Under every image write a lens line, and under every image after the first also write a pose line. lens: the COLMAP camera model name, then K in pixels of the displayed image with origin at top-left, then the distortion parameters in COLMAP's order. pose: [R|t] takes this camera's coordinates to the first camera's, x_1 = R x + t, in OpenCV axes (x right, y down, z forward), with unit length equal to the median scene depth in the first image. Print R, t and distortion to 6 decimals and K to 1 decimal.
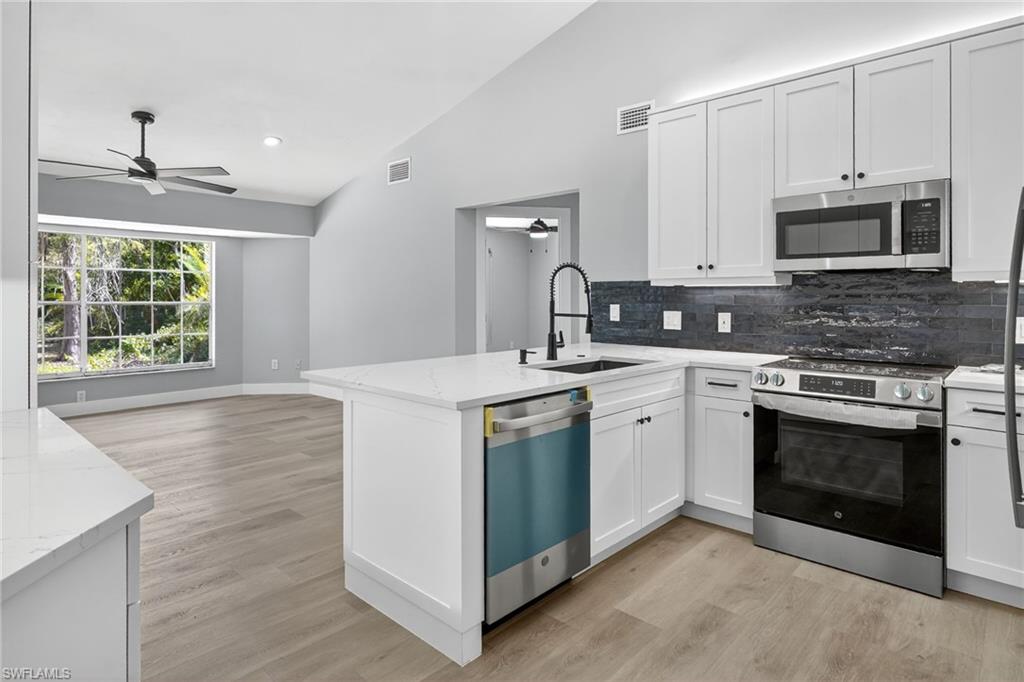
lens RADIAL K [[562.9, 0, 505.8], [0, 562.9, 289.0], [0, 0, 1]] dist [0.001607, 0.000851]
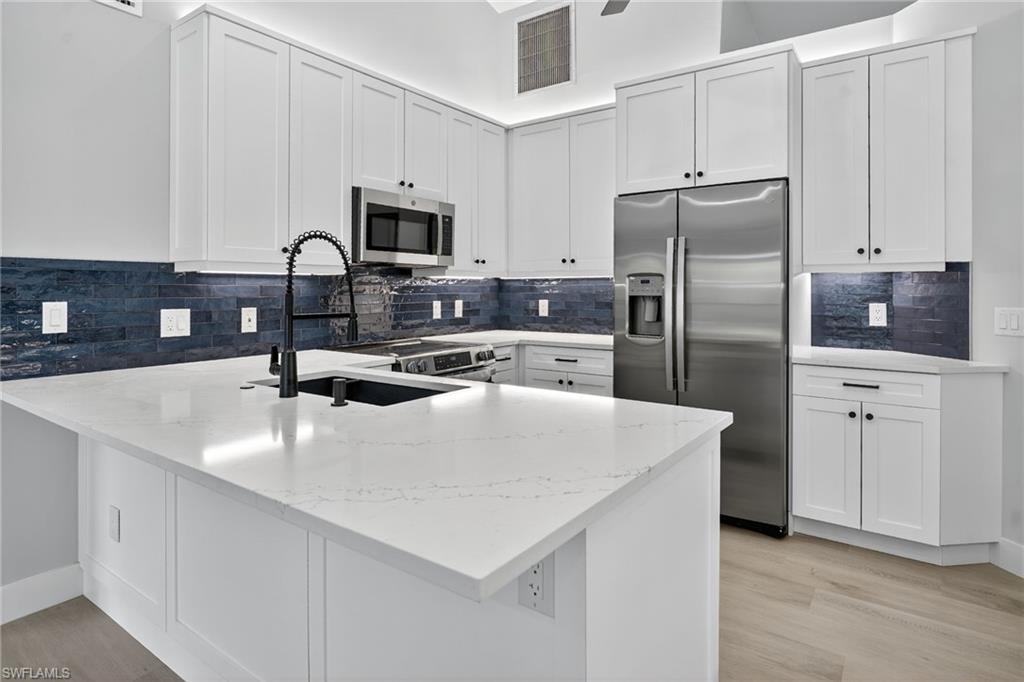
lens RADIAL K [[562.9, 0, 505.8], [0, 562.9, 289.0], [0, 0, 1]] dist [0.001607, 0.000851]
pose [[-0.131048, -0.001165, 0.991375, -0.443802], [-0.011152, 0.999938, -0.000299, 0.011868], [-0.991313, -0.011095, -0.131053, 0.737757]]
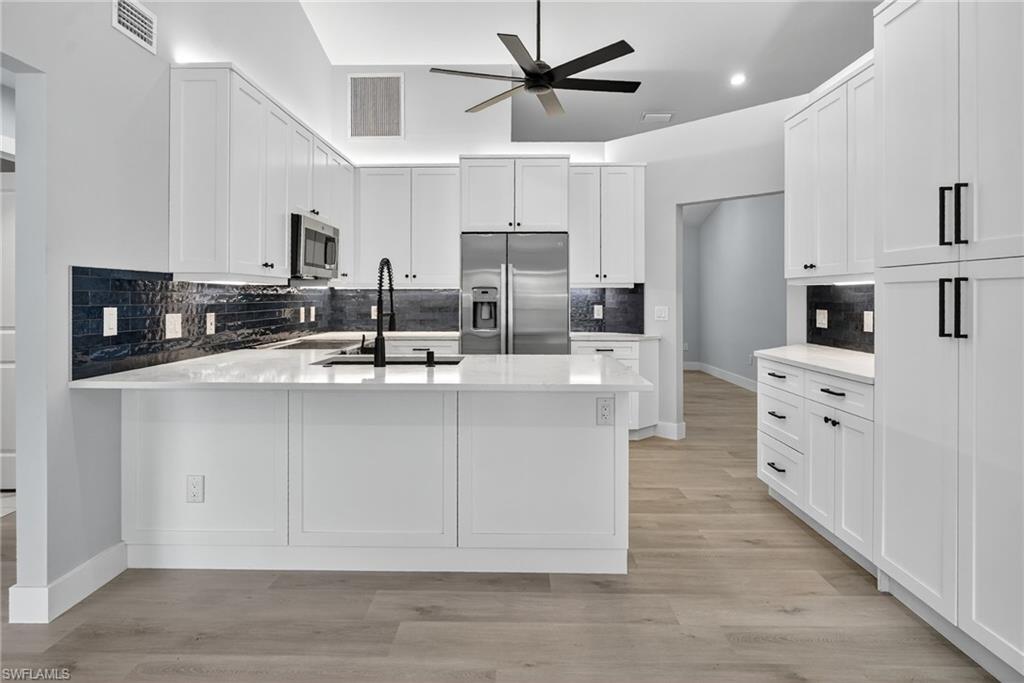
lens RADIAL K [[559.4, 0, 507.3], [0, 559.4, 296.4], [0, 0, 1]] dist [-0.002541, 0.000345]
pose [[-0.677153, 0.000591, 0.735842, -0.593544], [-0.009412, 0.999911, -0.009464, 0.018879], [-0.735783, -0.013334, -0.677087, 1.238242]]
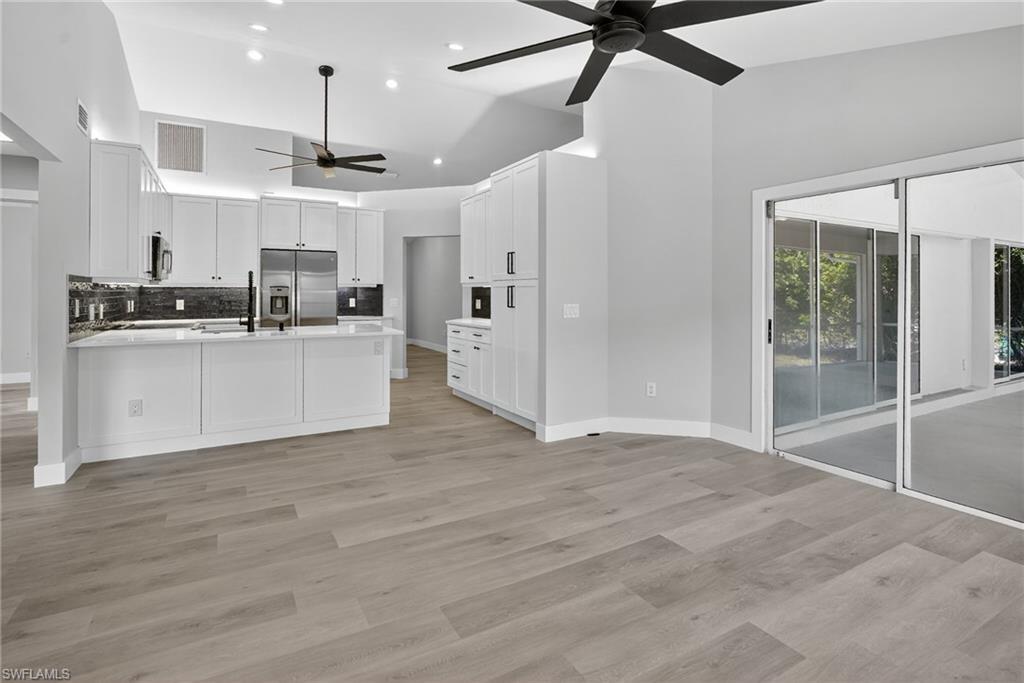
lens RADIAL K [[504.2, 0, 503.4], [0, 504.2, 290.4], [0, 0, 1]] dist [-0.003456, -0.000042]
pose [[-0.954227, 0.001917, 0.299079, -0.855112], [-0.003234, 0.999855, -0.016727, 0.026078], [-0.299067, -0.016928, -0.954082, 1.812636]]
